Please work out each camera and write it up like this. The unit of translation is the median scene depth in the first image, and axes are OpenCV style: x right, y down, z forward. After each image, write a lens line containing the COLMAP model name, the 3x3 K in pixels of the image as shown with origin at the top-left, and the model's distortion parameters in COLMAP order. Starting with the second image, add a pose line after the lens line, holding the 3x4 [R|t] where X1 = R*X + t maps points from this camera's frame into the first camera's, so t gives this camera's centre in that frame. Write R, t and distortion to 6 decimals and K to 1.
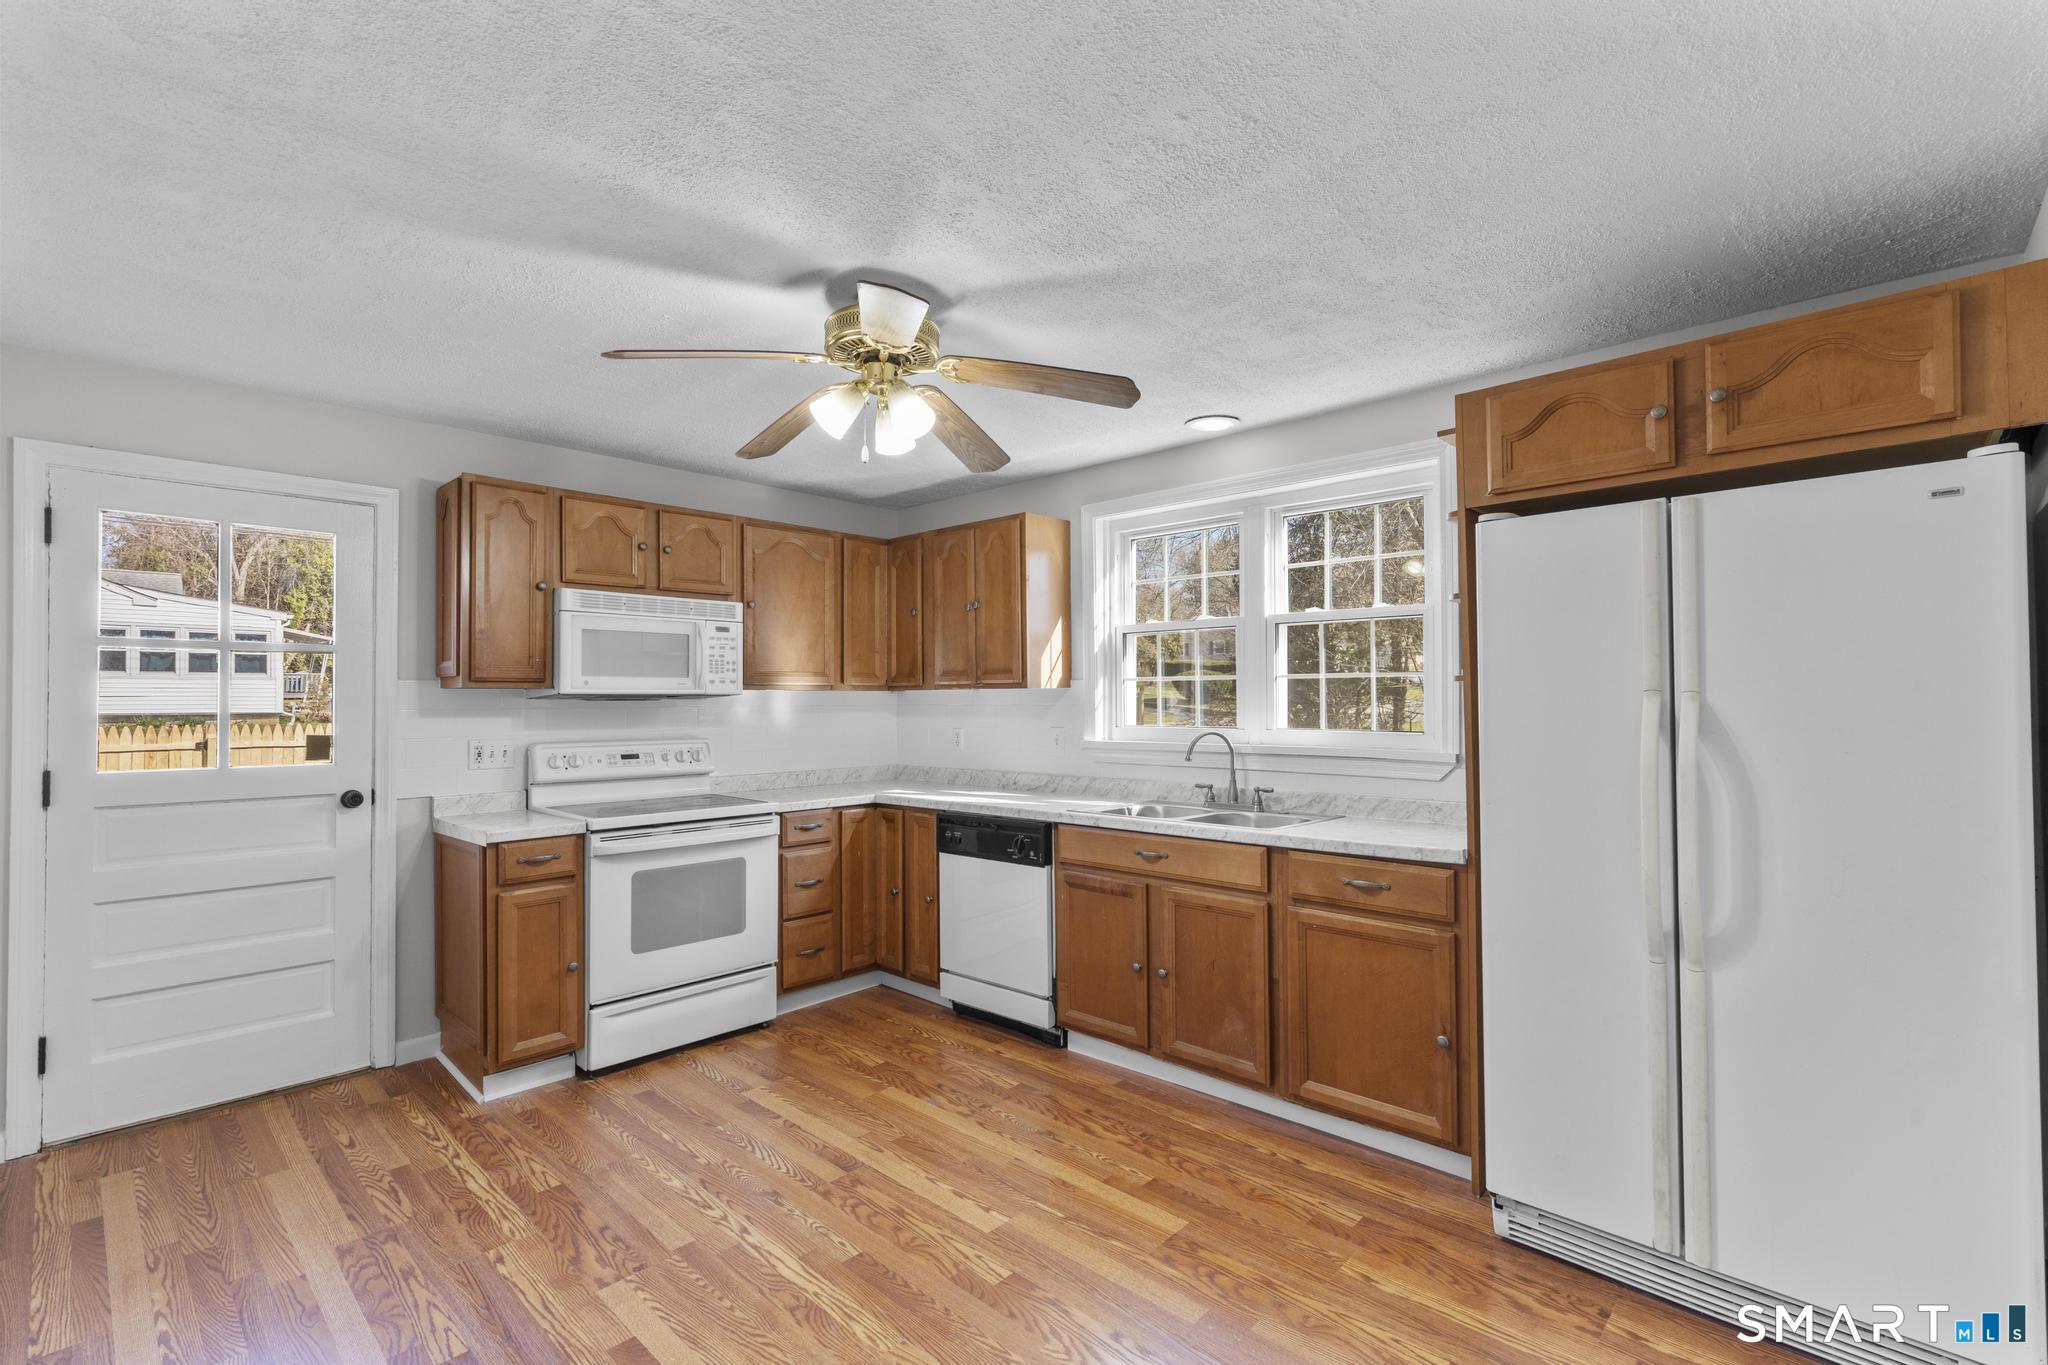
lens RADIAL K [[919.6, 0, 1019.8], [0, 919.6, 685.8], [0, 0, 1]] dist [-0.005538, 0.002585]
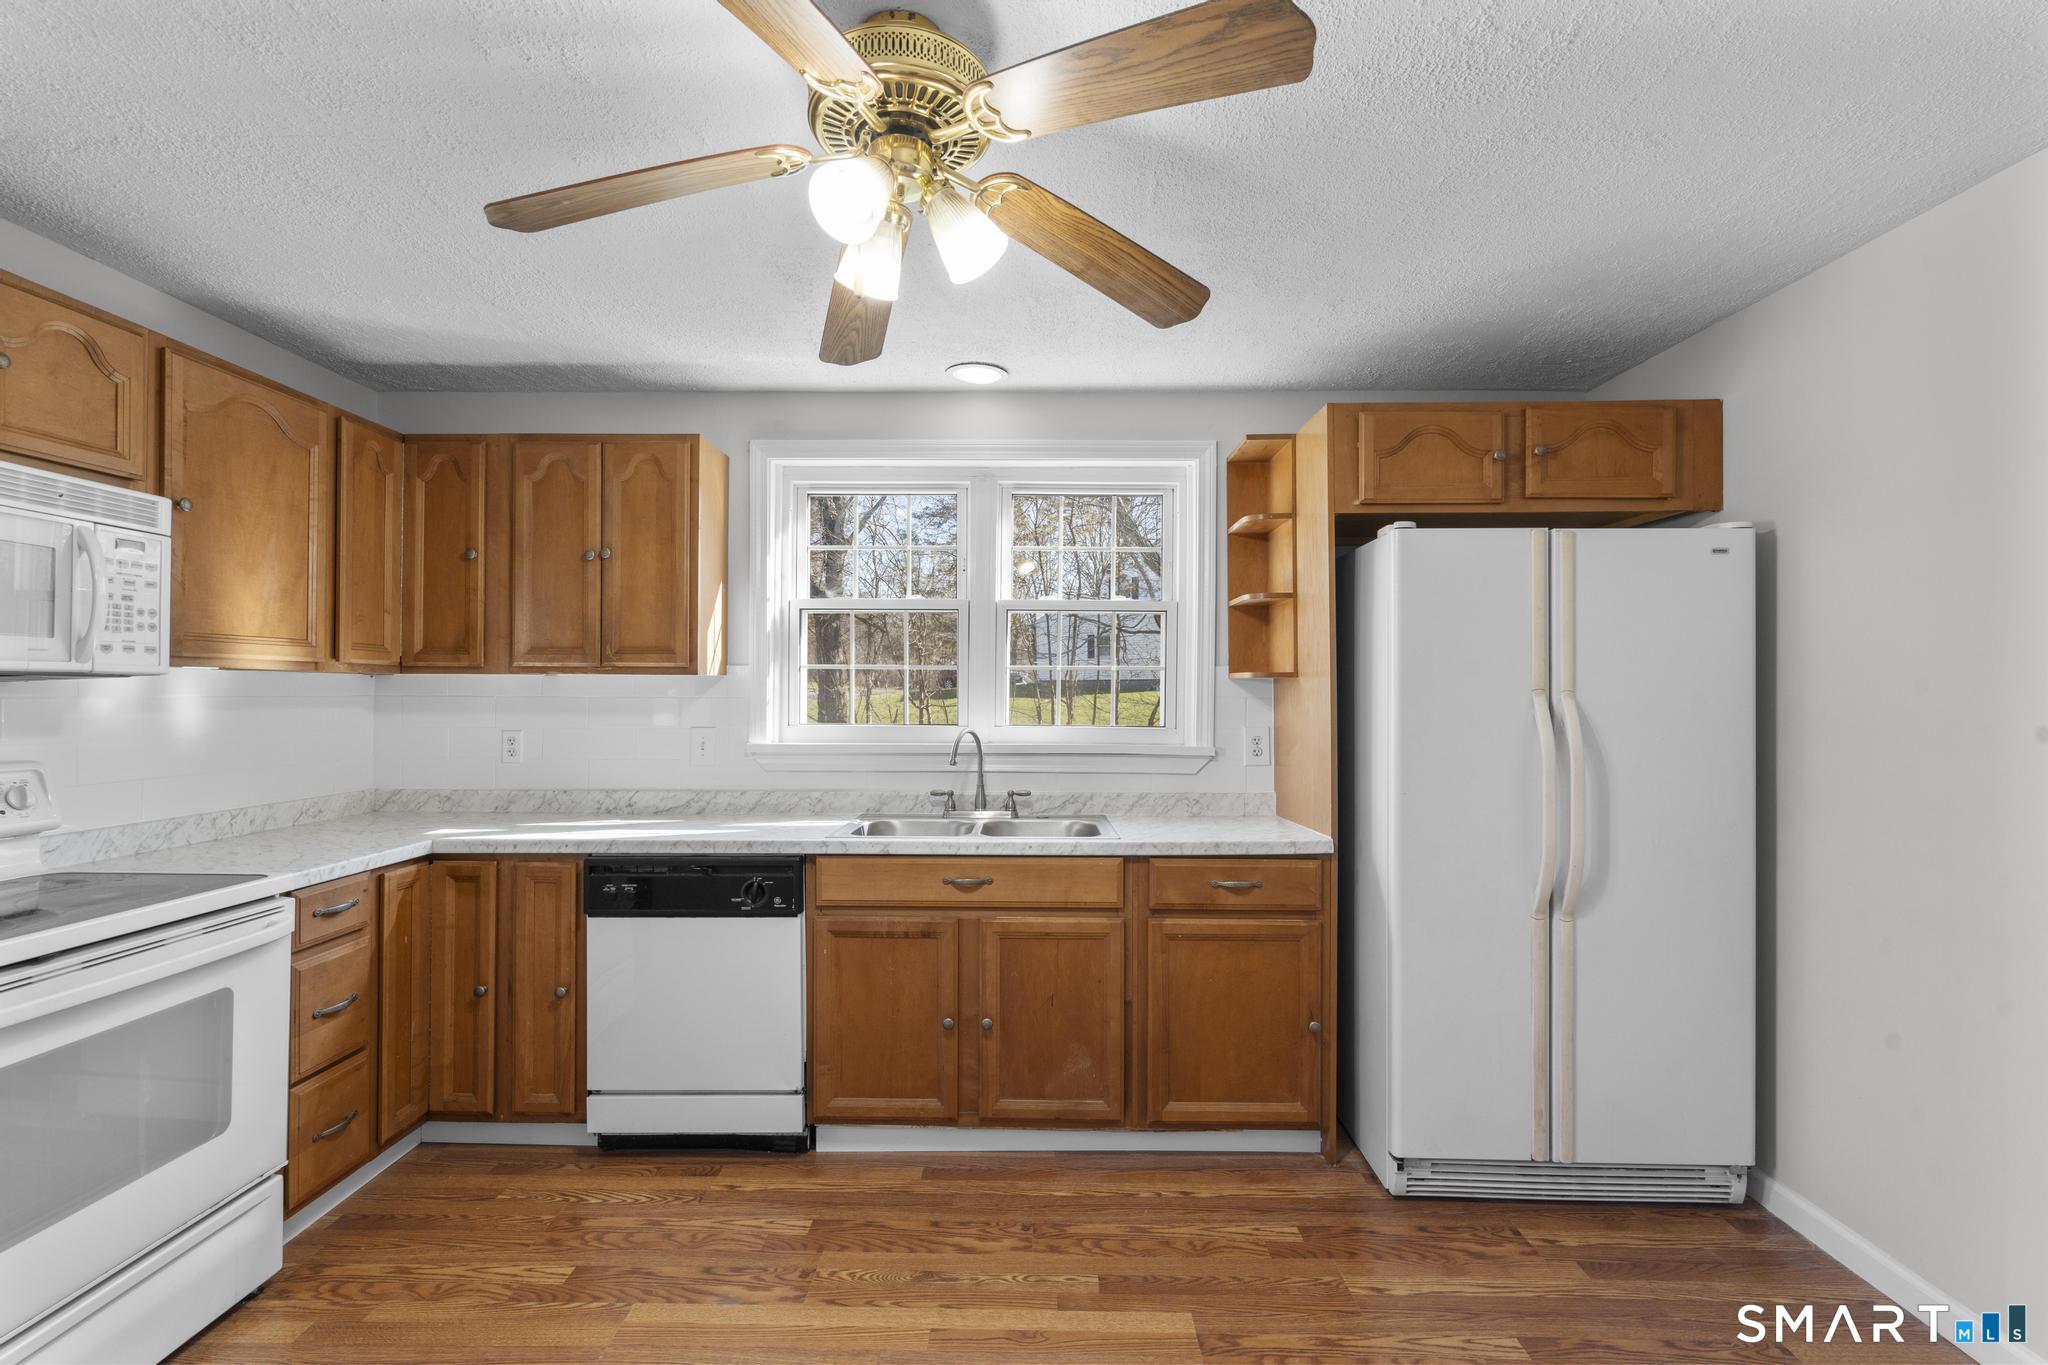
lens RADIAL K [[919.6, 0, 1019.8], [0, 919.6, 685.8], [0, 0, 1]] dist [-0.005538, 0.002585]
pose [[0.735199, 0.013583, 0.677716, -0.346858], [-0.019191, 0.999816, 0.000780, 0.006879], [-0.677580, -0.013580, 0.735324, 0.335067]]
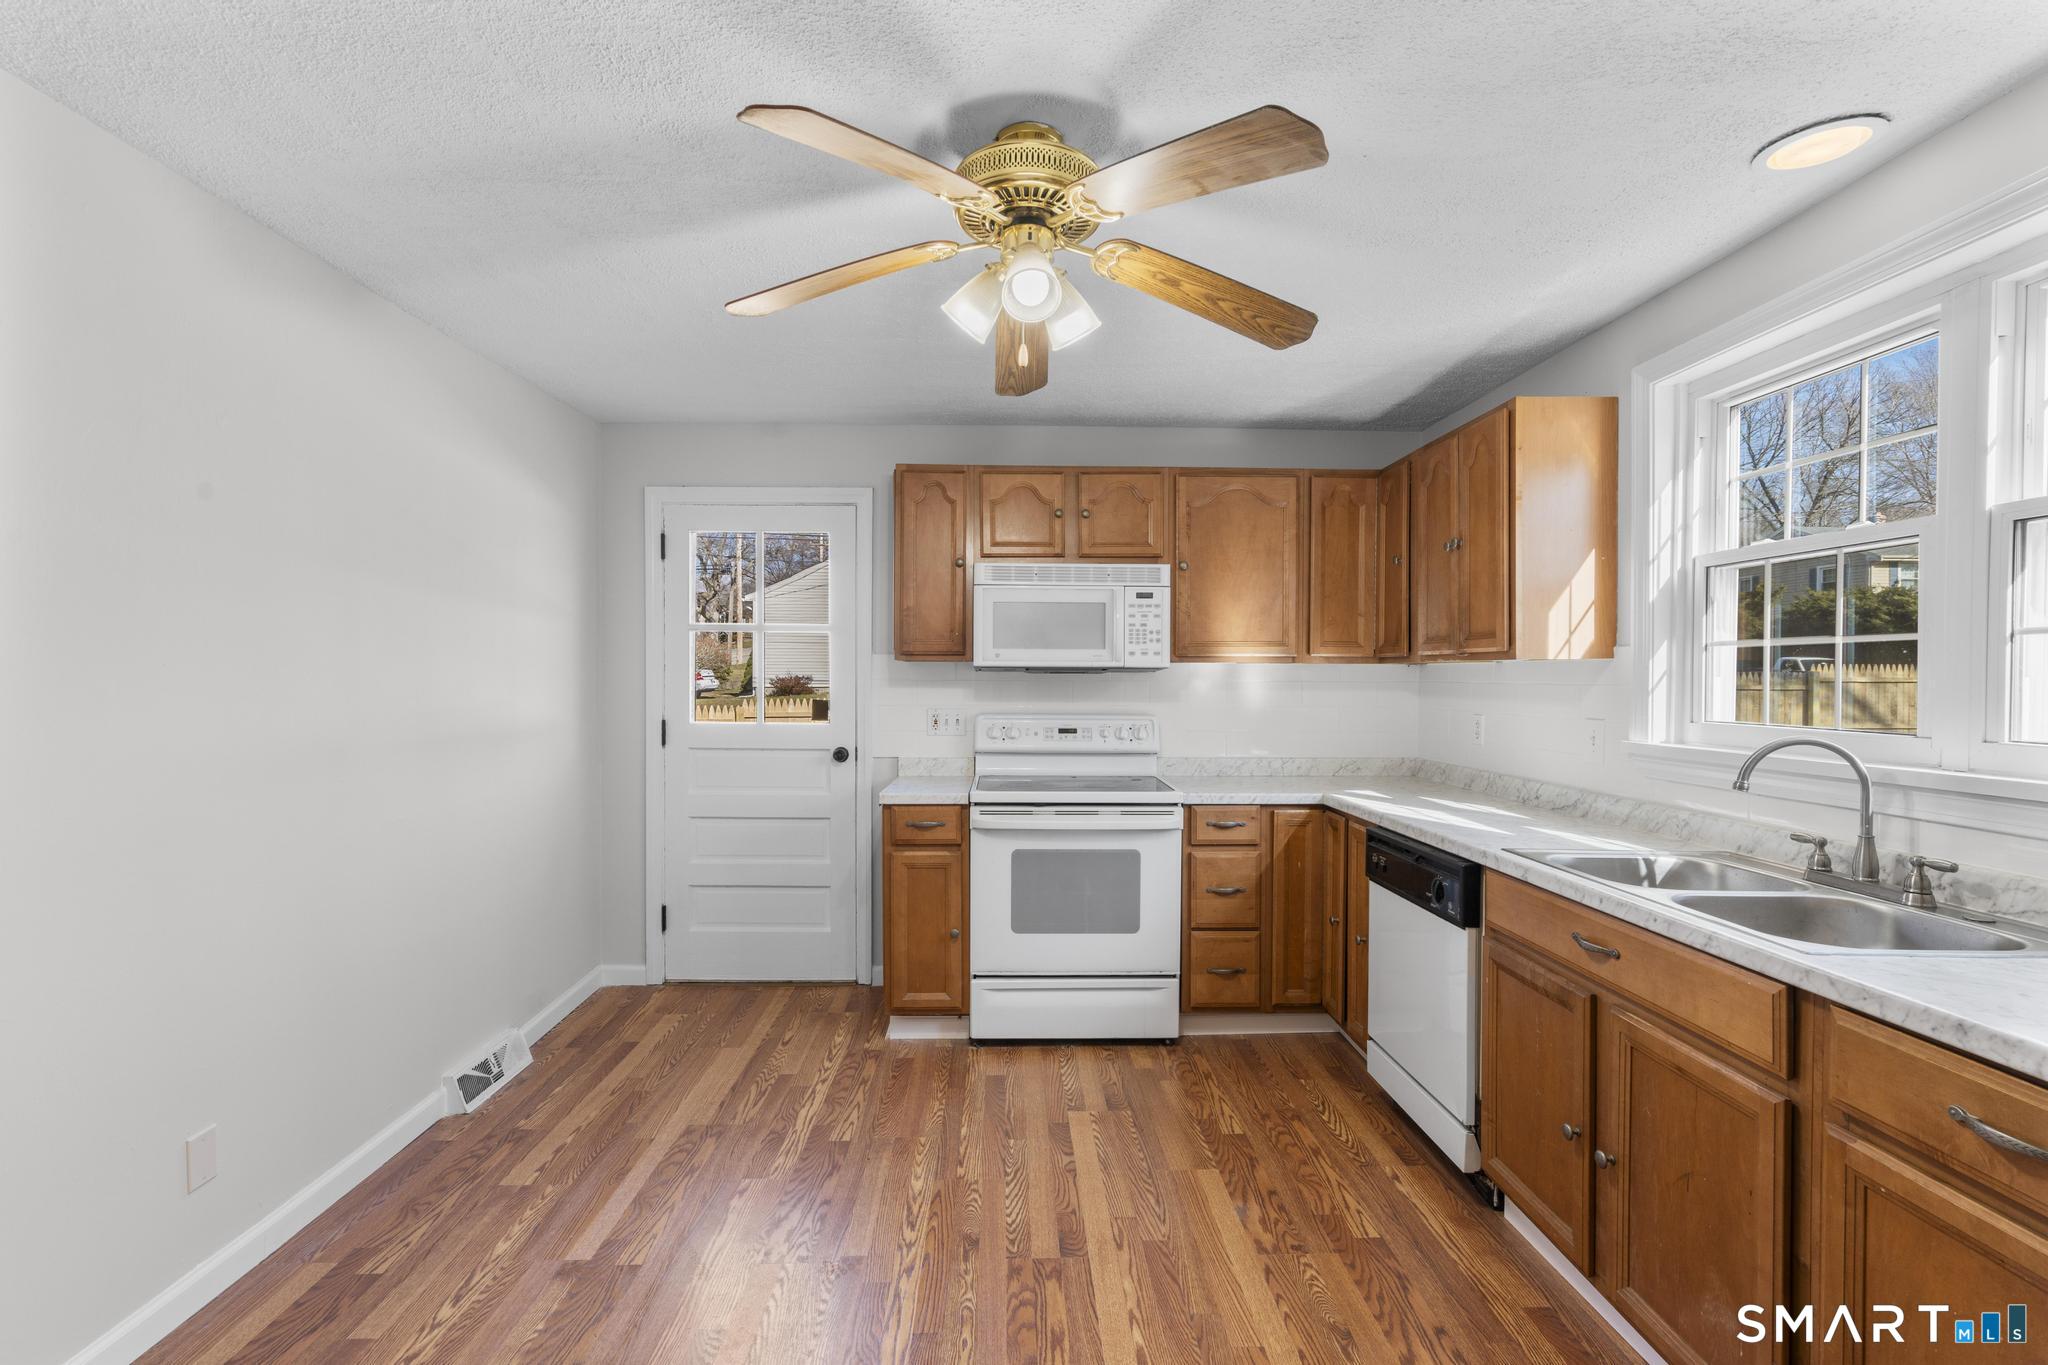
lens RADIAL K [[917.2, 0, 1022.1], [0, 917.2, 688.1], [0, 0, 1]] dist [-0.008077, 0.003440]
pose [[0.703492, 0.017352, -0.710492, 0.266966], [0.003663, 0.999600, 0.028041, 0.004369], [0.710694, -0.022329, 0.703147, 0.316060]]
